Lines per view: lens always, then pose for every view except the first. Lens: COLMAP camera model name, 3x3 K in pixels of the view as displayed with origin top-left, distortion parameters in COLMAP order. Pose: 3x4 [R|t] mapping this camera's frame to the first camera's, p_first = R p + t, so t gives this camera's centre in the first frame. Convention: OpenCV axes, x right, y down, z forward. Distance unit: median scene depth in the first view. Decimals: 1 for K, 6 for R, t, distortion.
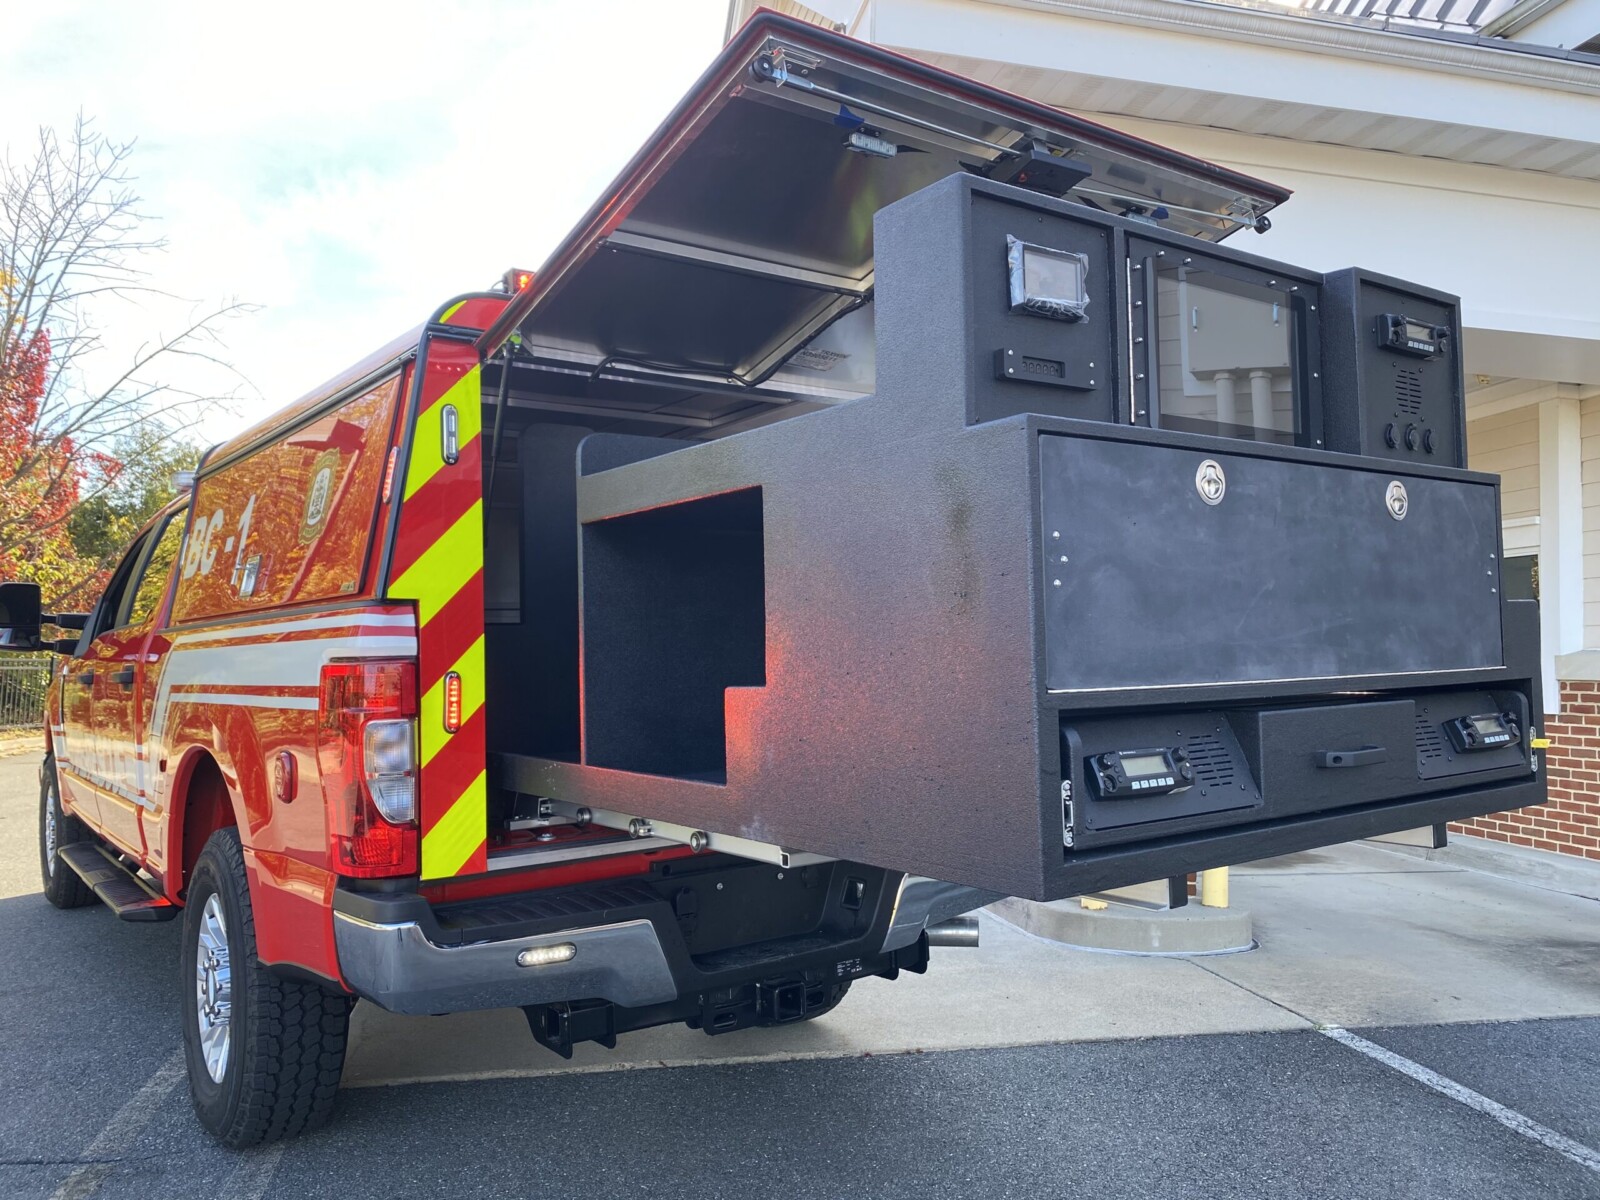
lens RADIAL K [[1232.9, 0, 800.0], [0, 1232.9, 600.0], [0, 0, 1]] dist [0.046500, -0.066631]
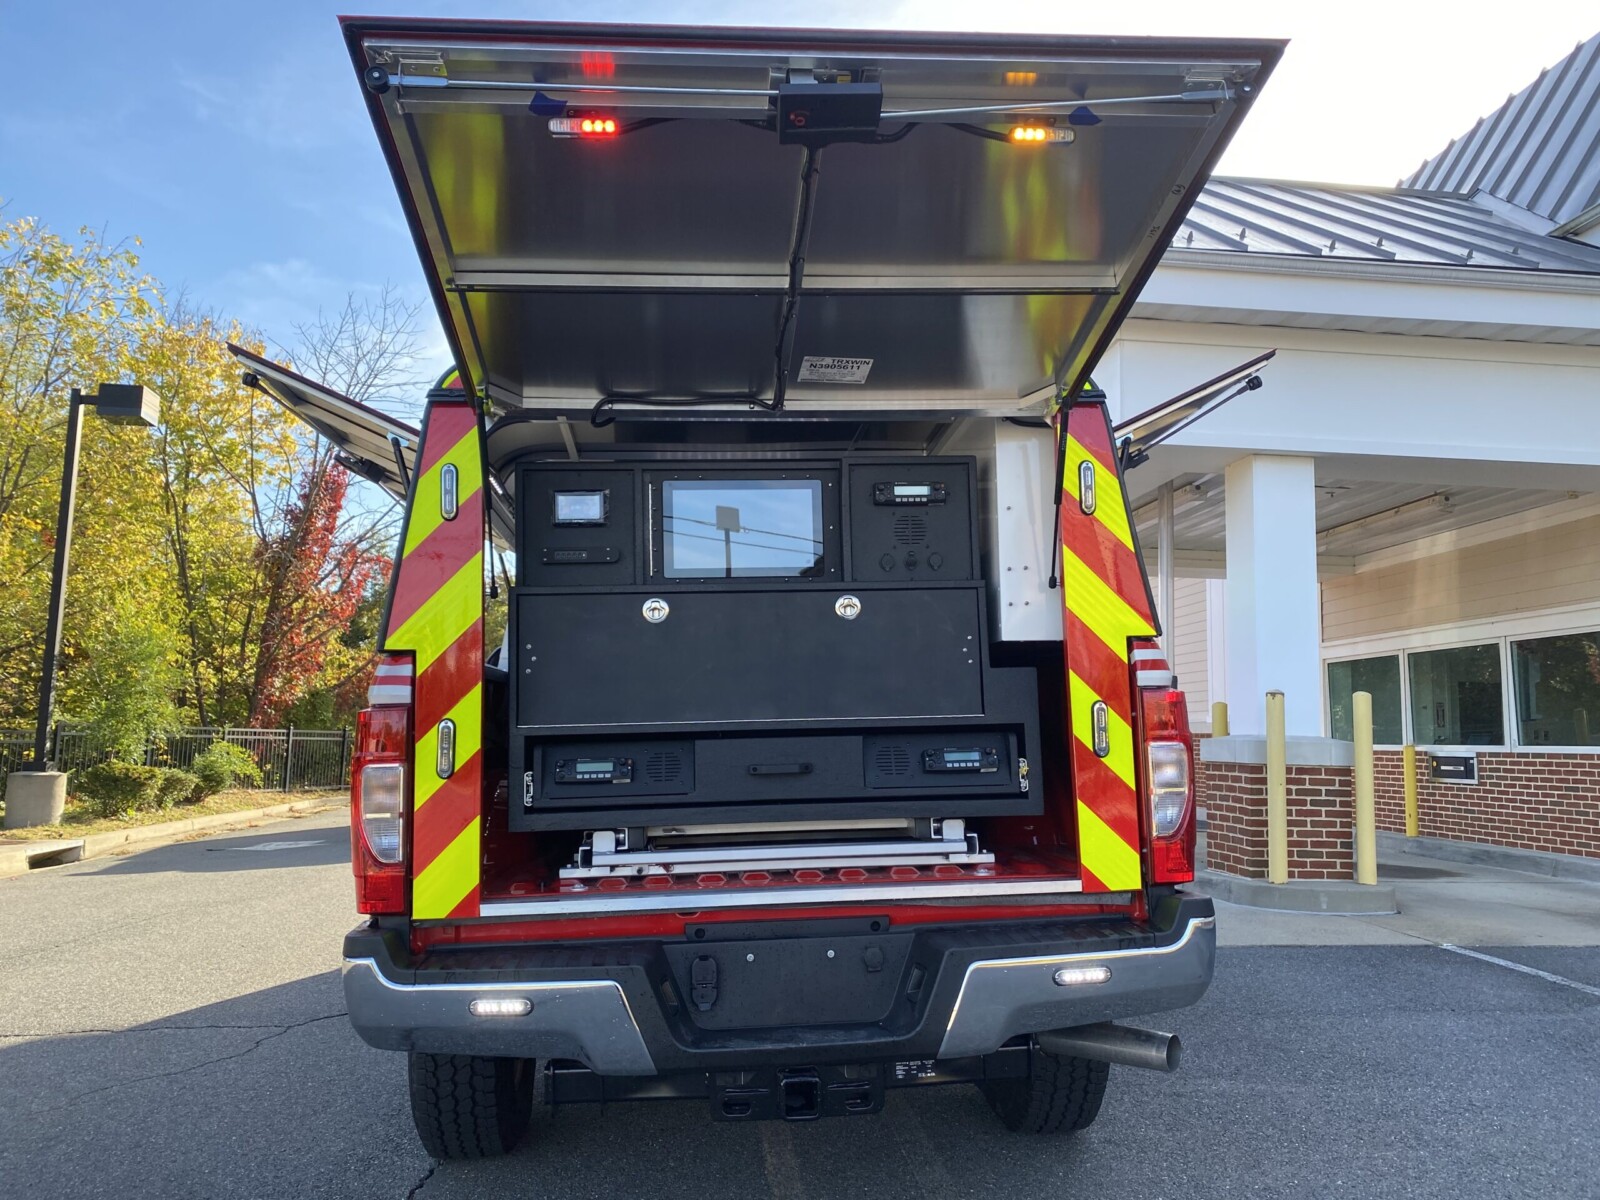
lens RADIAL K [[1232.9, 0, 800.0], [0, 1232.9, 600.0], [0, 0, 1]] dist [0.046500, -0.066631]
pose [[0.853903, -0.047549, -0.518255, 0.516476], [0.024214, 0.998369, -0.051702, 0.019241], [0.519868, 0.031600, 0.853662, 0.264942]]
